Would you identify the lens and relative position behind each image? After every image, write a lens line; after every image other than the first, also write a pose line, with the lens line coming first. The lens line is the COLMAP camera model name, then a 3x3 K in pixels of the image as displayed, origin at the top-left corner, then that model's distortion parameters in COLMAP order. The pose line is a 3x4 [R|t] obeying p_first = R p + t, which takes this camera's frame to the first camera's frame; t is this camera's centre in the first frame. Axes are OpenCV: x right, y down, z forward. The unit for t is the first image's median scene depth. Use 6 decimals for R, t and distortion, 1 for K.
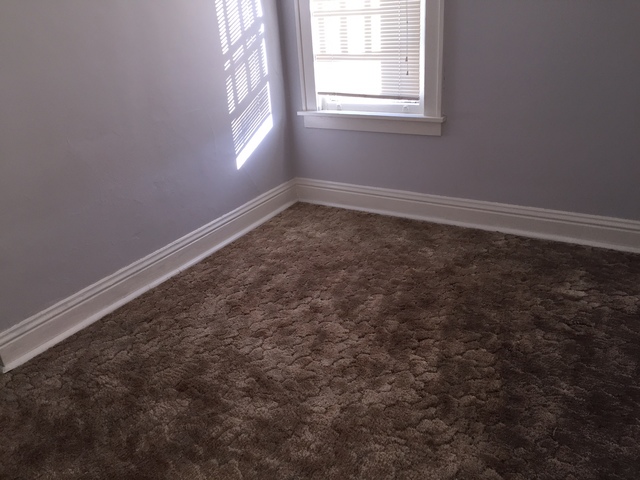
lens RADIAL K [[539.0, 0, 320.0], [0, 539.0, 240.0], [0, 0, 1]] dist [0.057930, -0.009320]
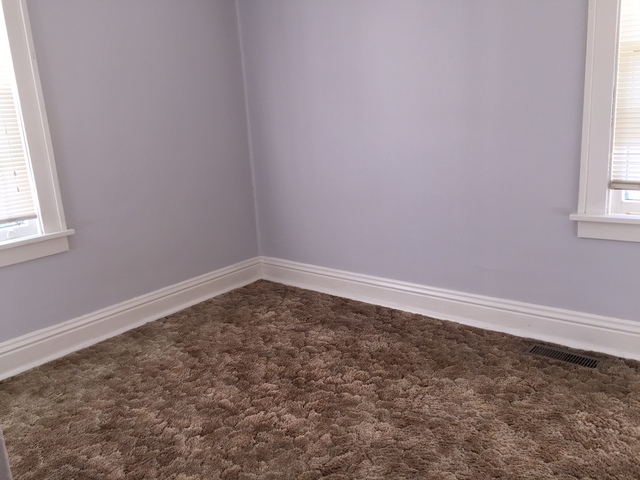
lens RADIAL K [[539.0, 0, 320.0], [0, 539.0, 240.0], [0, 0, 1]] dist [0.057930, -0.009320]
pose [[0.133505, -0.182864, 0.974031, -0.629878], [0.454124, 0.884862, 0.103880, -0.118200], [-0.880879, 0.428463, 0.201177, 0.466523]]
